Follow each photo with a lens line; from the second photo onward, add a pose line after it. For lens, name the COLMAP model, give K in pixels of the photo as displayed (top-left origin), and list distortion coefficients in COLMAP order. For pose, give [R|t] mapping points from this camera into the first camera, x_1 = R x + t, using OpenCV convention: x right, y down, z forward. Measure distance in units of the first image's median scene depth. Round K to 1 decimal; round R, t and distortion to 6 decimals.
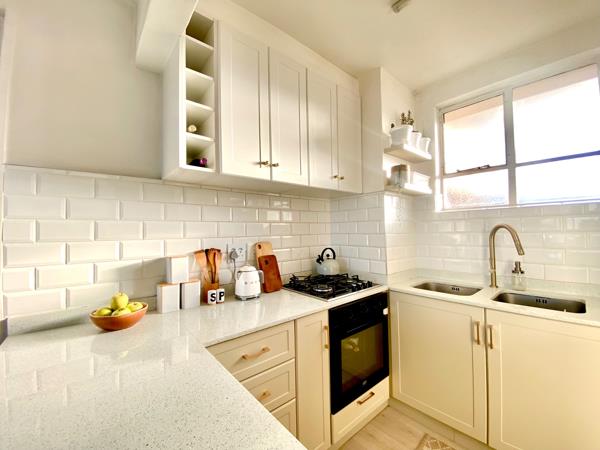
lens RADIAL K [[245.6, 0, 297.5], [0, 245.6, 227.3], [0, 0, 1]] dist [-0.008359, -0.008751]
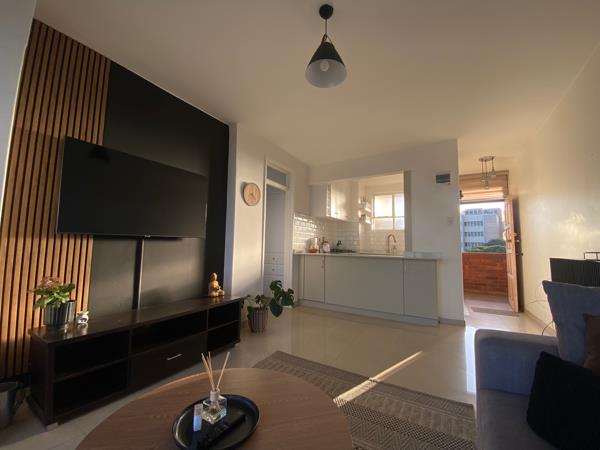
lens RADIAL K [[245.6, 0, 288.7], [0, 245.6, 224.1], [0, 0, 1]] dist [-0.008359, -0.008751]
pose [[0.957542, 0.056337, 0.282735, -1.353248], [-0.036873, 0.996598, -0.073701, 0.133108], [-0.285925, 0.060146, 0.956362, -1.687766]]
